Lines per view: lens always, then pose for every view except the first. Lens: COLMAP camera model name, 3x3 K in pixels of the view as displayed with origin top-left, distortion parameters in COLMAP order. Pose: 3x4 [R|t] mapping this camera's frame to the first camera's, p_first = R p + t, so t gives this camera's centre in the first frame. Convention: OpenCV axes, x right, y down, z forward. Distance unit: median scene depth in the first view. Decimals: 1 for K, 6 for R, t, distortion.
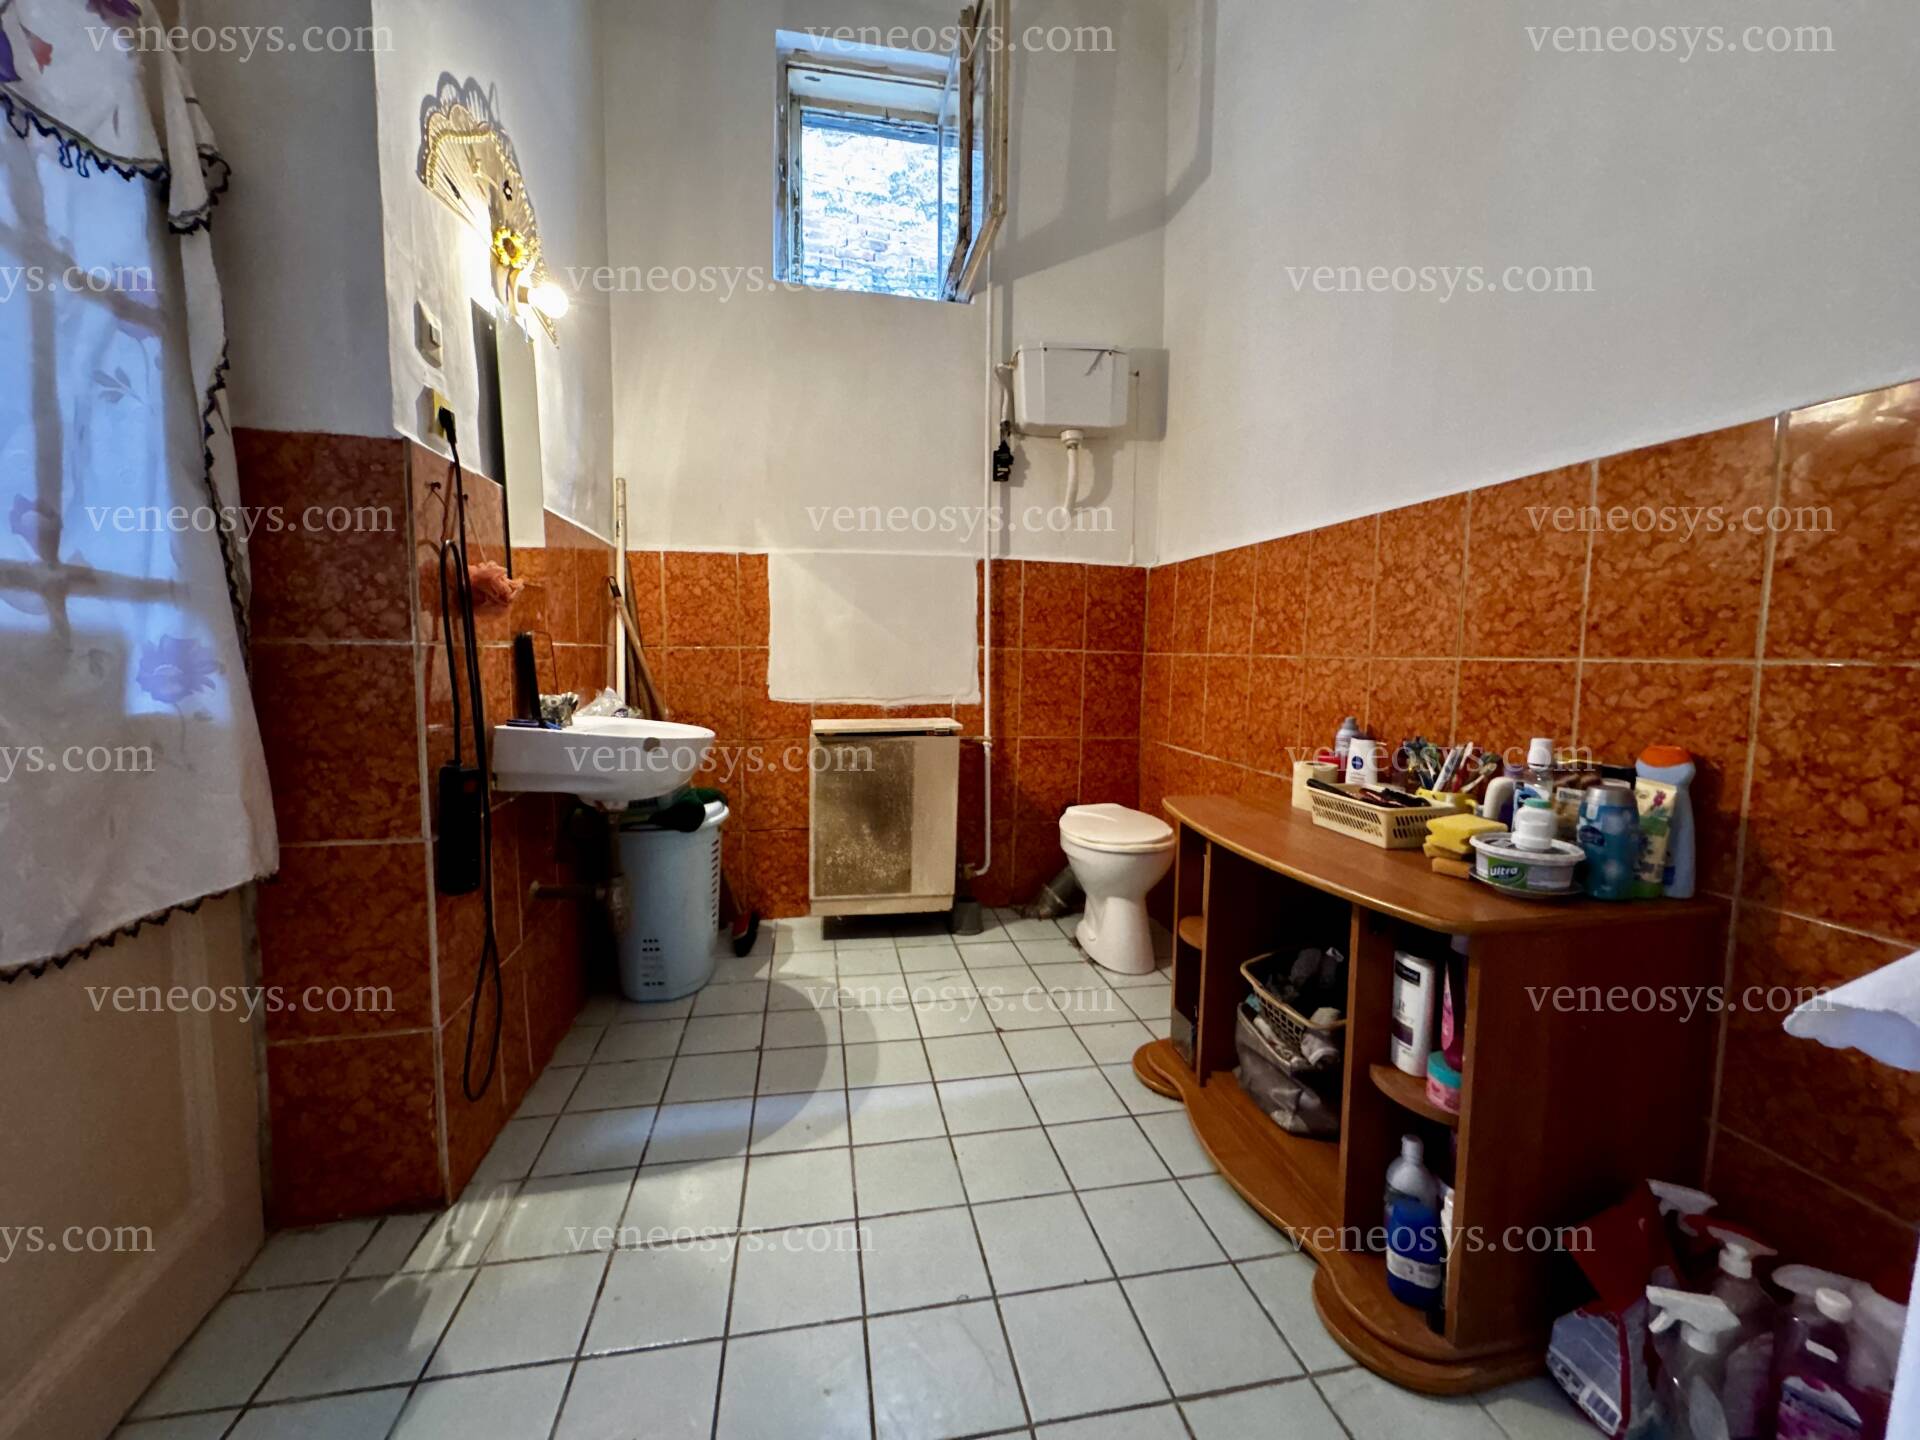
lens RADIAL K [[767.3, 0, 958.4], [0, 767.3, 716.8], [0, 0, 1]] dist [-0.001335, 0.000080]
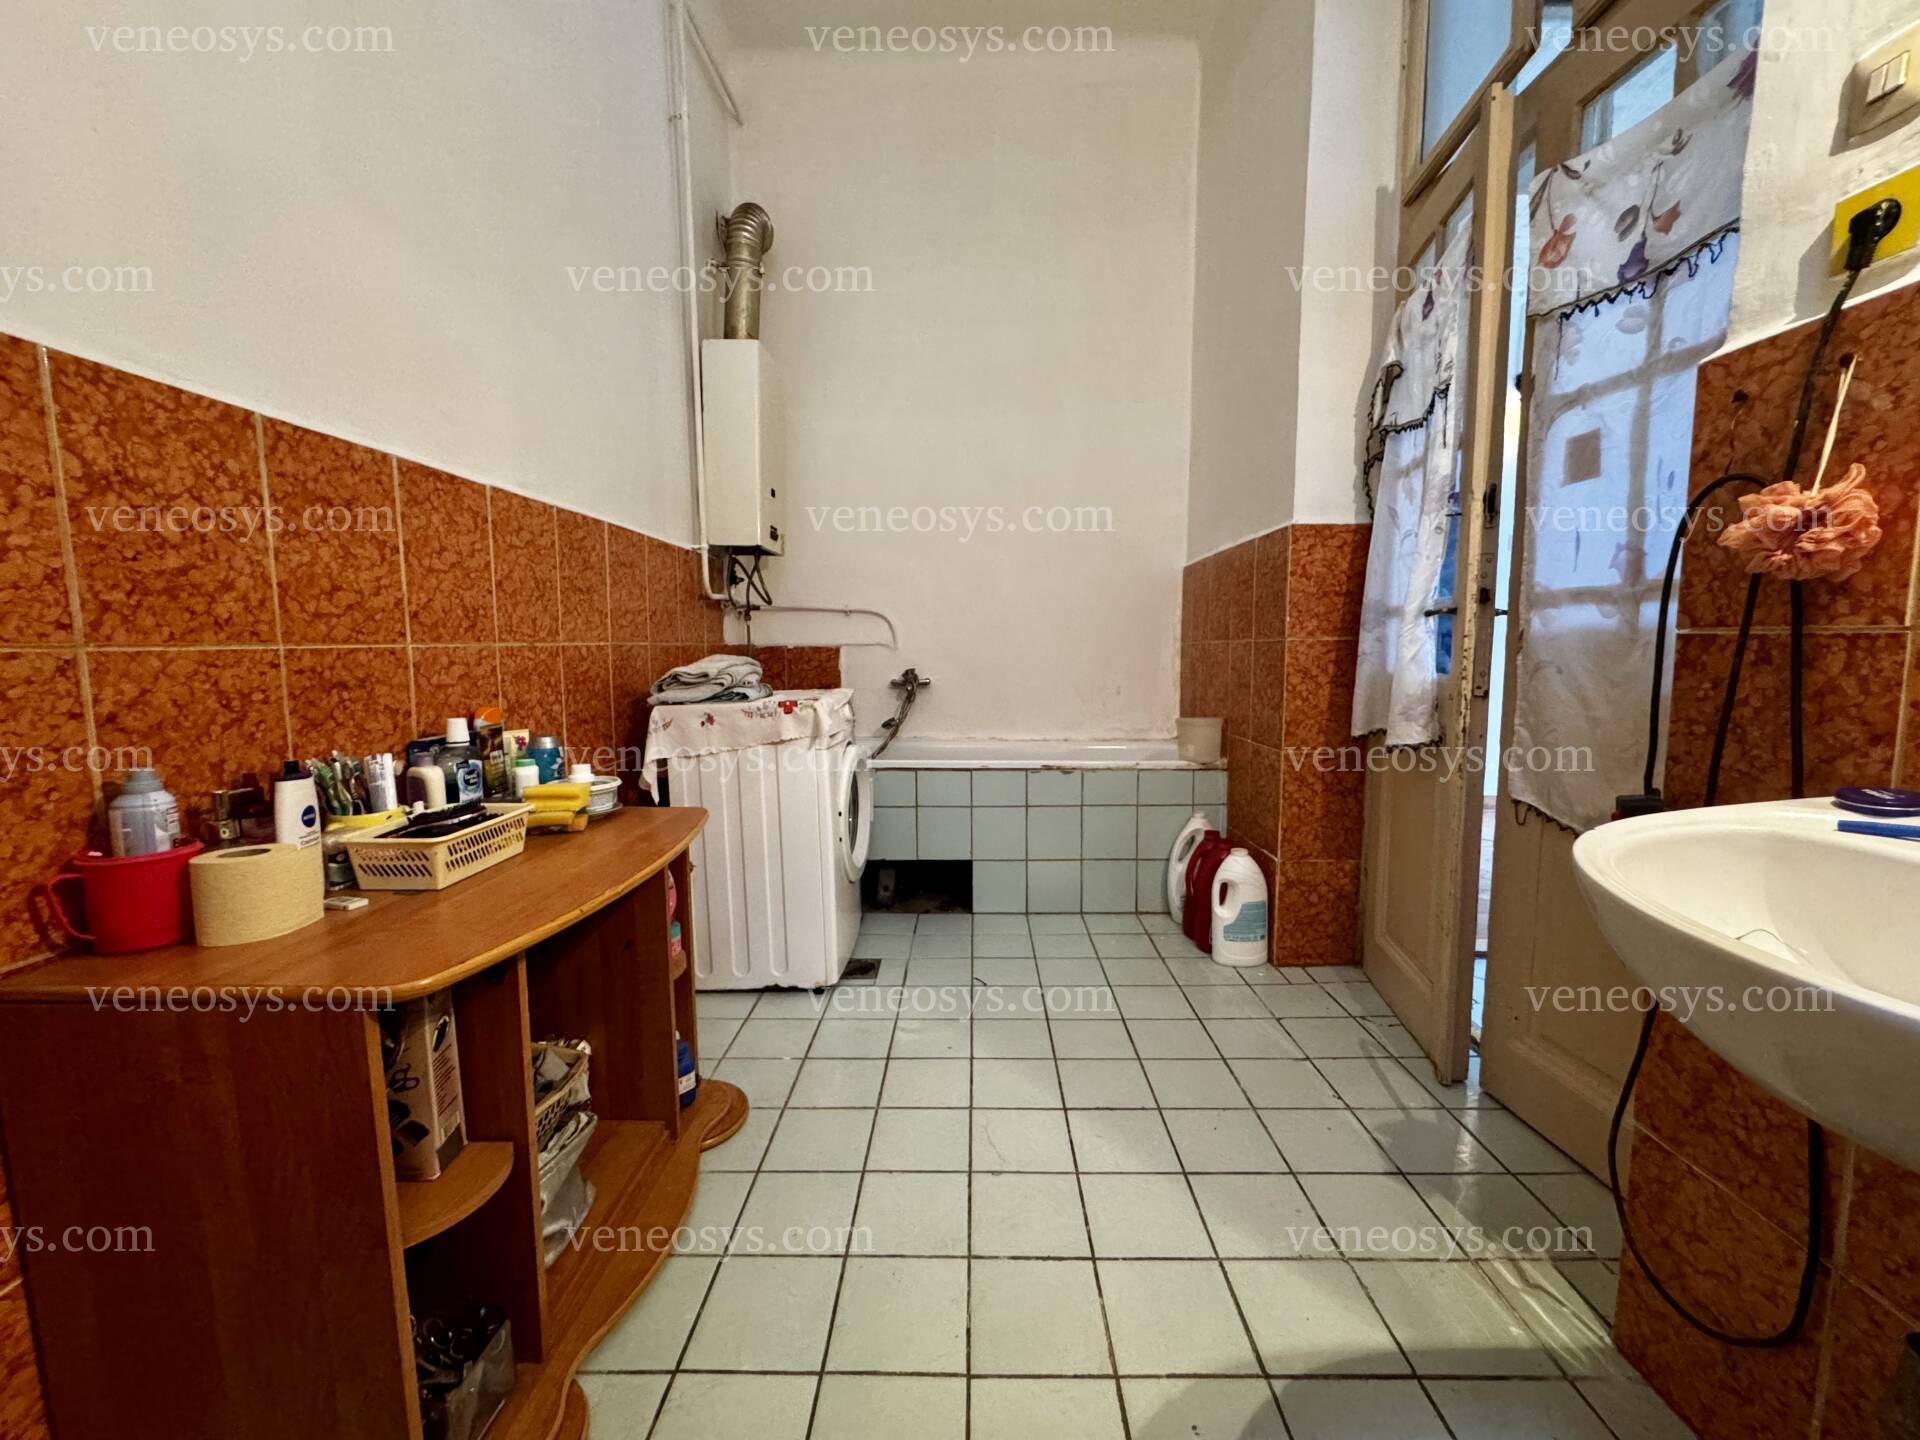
lens RADIAL K [[767.3, 0, 958.4], [0, 767.3, 716.8], [0, 0, 1]] dist [-0.001335, 0.000080]
pose [[-0.977322, -0.024804, 0.210302, -0.148114], [0.013914, 0.983448, 0.180654, -0.149948], [-0.211302, 0.179484, -0.960800, 1.778448]]
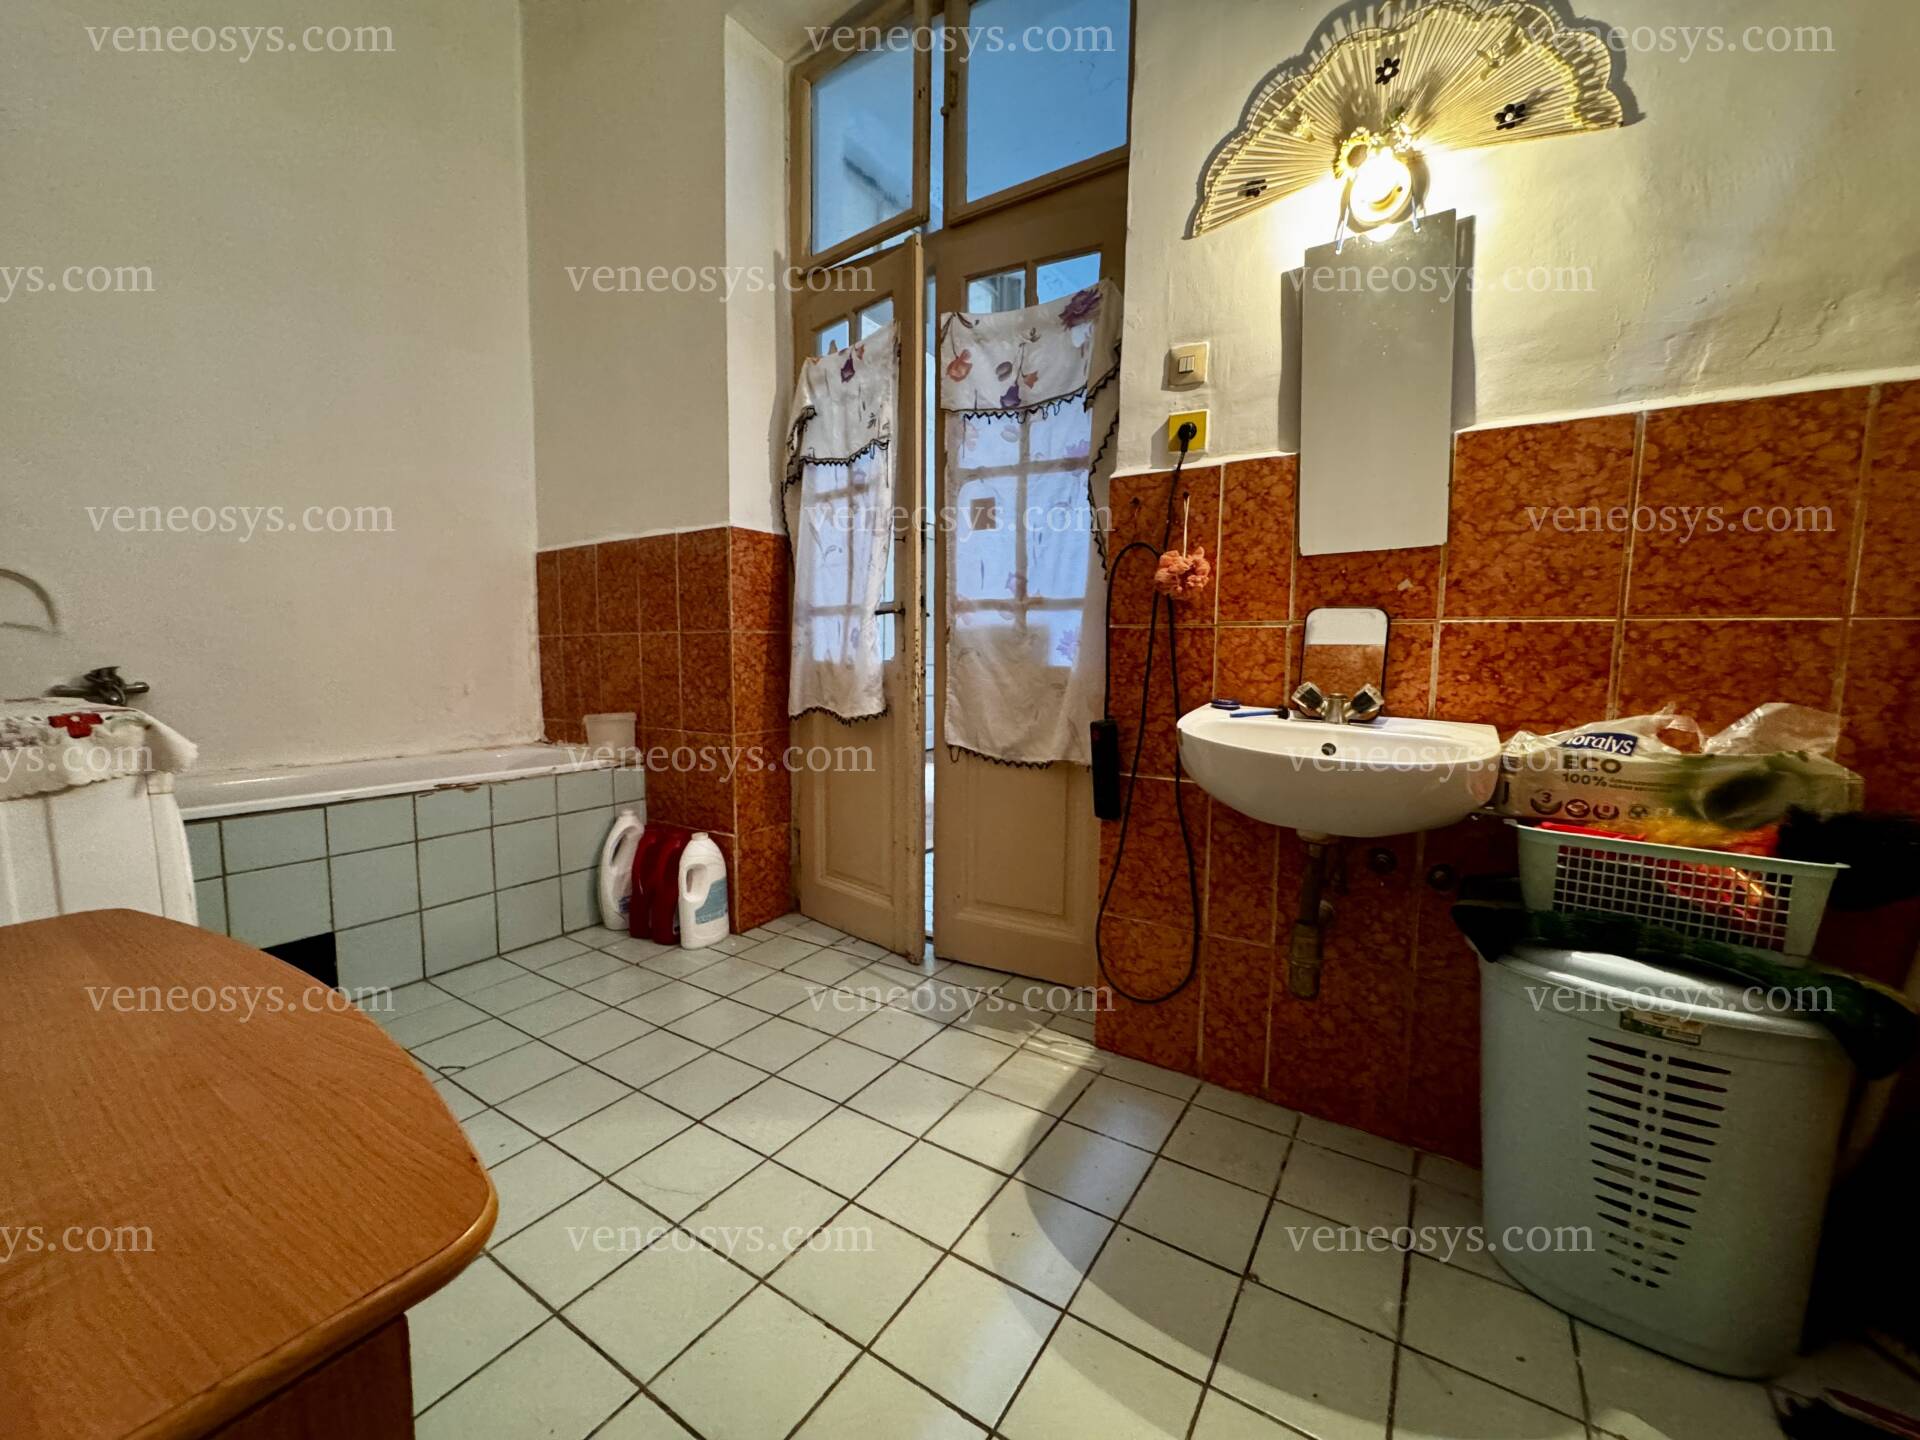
lens RADIAL K [[767.3, 0, 958.4], [0, 767.3, 716.8], [0, 0, 1]] dist [-0.001335, 0.000080]
pose [[-0.696553, 0.046929, -0.715969, 0.437660], [-0.076373, 0.987340, 0.139019, -0.099340], [0.713429, 0.151515, -0.684150, 1.651816]]
